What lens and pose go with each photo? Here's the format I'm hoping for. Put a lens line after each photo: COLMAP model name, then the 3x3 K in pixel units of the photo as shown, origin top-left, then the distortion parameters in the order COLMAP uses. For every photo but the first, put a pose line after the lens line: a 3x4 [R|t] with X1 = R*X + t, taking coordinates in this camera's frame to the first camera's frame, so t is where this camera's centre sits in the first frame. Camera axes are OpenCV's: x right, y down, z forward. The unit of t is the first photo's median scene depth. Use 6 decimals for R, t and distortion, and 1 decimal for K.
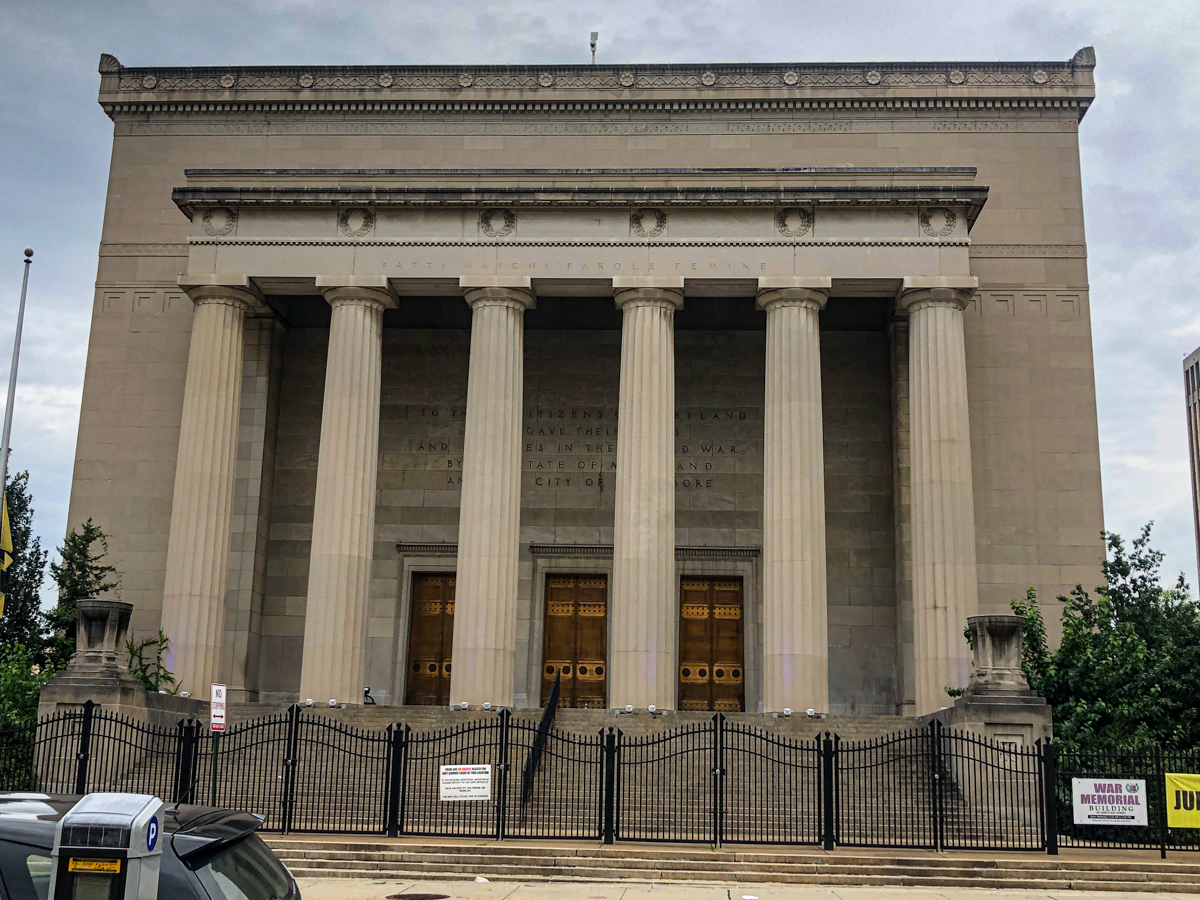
lens RADIAL K [[1446.7, 0, 591.3], [0, 1446.7, 455.0], [0, 0, 1]] dist [0.099203, -0.445553]
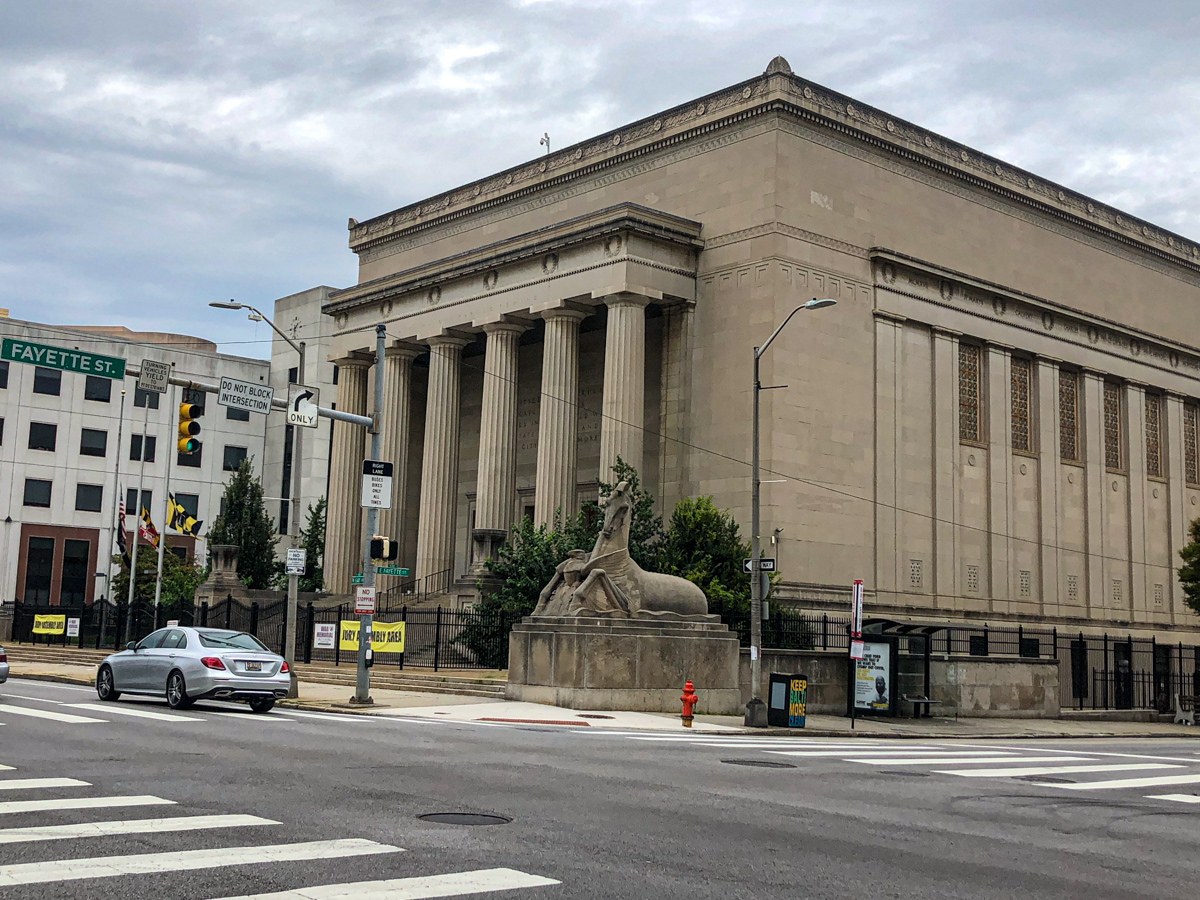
lens RADIAL K [[1446.7, 0, 591.3], [0, 1446.7, 455.0], [0, 0, 1]] dist [0.099203, -0.445553]
pose [[0.685406, -0.087295, -0.722910, 1.110722], [0.145339, 0.989212, 0.018347, 0.011666], [0.713509, -0.117643, 0.690699, -0.019588]]
